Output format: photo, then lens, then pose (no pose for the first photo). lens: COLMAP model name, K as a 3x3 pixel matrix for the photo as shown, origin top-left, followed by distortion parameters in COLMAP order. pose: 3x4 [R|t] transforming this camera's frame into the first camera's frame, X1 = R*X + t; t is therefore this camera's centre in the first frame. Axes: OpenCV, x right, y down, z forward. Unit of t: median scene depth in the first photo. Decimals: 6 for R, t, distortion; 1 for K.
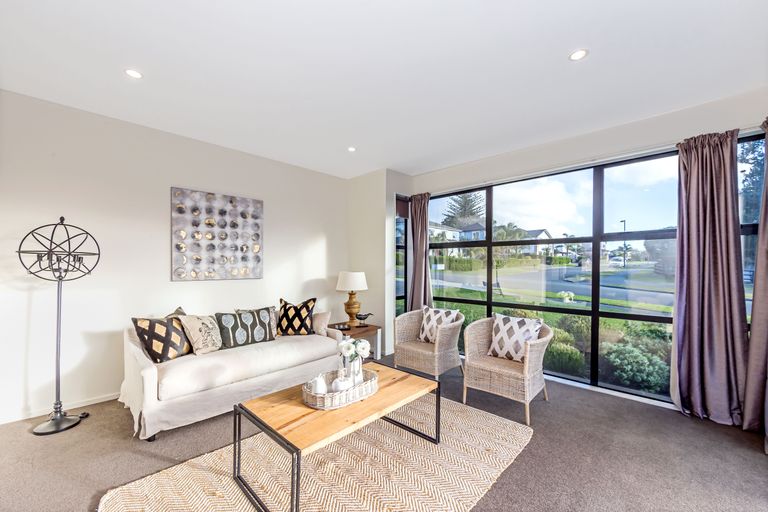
lens RADIAL K [[313.6, 0, 380.9], [0, 313.6, 258.9], [0, 0, 1]] dist [-0.000951, -0.000198]
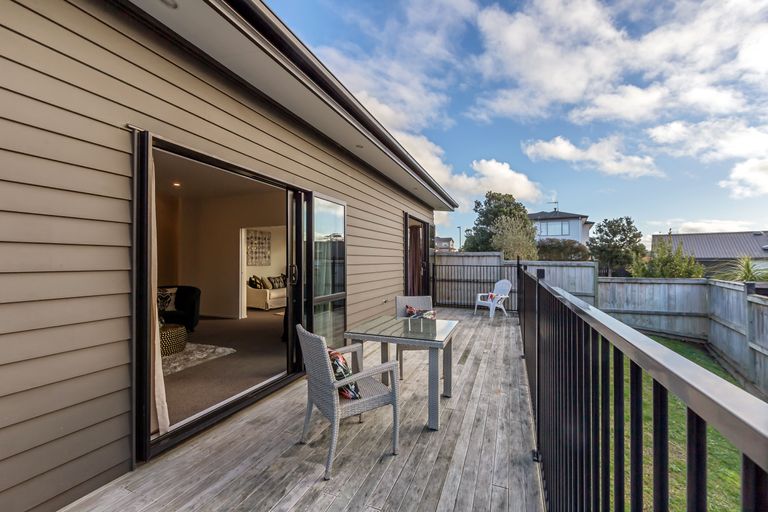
lens RADIAL K [[313.6, 0, 380.9], [0, 313.6, 258.9], [0, 0, 1]] dist [-0.000951, -0.000198]
pose [[0.925324, -0.001860, 0.379173, -0.559704], [-0.003200, 0.999914, 0.012714, -0.021061], [-0.379164, -0.012978, 0.925238, -1.655392]]
